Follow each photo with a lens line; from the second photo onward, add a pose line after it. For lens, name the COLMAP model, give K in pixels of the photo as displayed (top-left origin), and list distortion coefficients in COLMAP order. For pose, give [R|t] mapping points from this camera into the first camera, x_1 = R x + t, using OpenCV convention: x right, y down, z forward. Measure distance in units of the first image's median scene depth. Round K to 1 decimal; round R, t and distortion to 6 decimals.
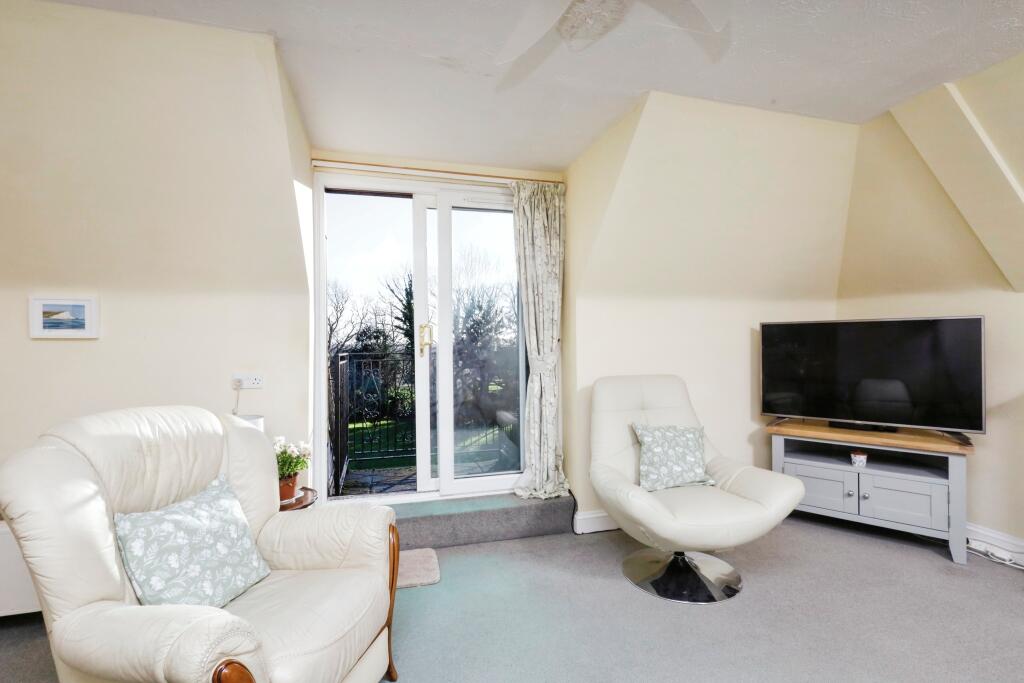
lens RADIAL K [[472.7, 0, 513.2], [0, 472.7, 345.7], [0, 0, 1]] dist [-0.000422, 0.000179]
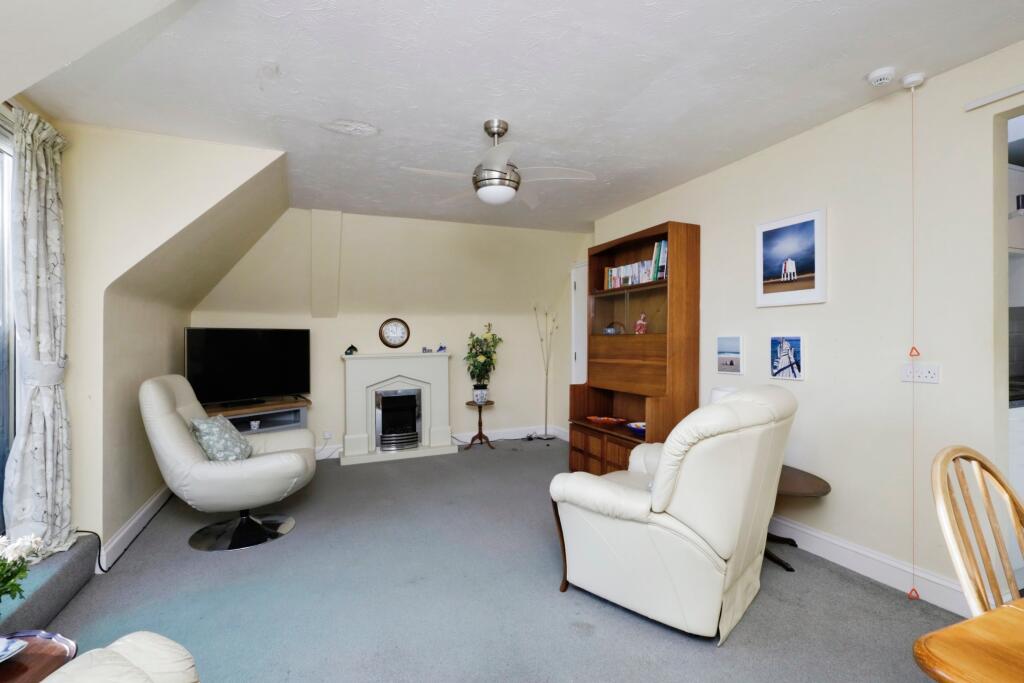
lens RADIAL K [[480.7, 0, 513.8], [0, 480.7, 341.3], [0, 0, 1]] dist [0.000326, 0.000602]
pose [[-0.140282, 0.009183, 0.990069, -1.429338], [0.017199, 0.999829, -0.006836, 0.016762], [-0.989962, 0.016069, -0.140416, 0.714019]]
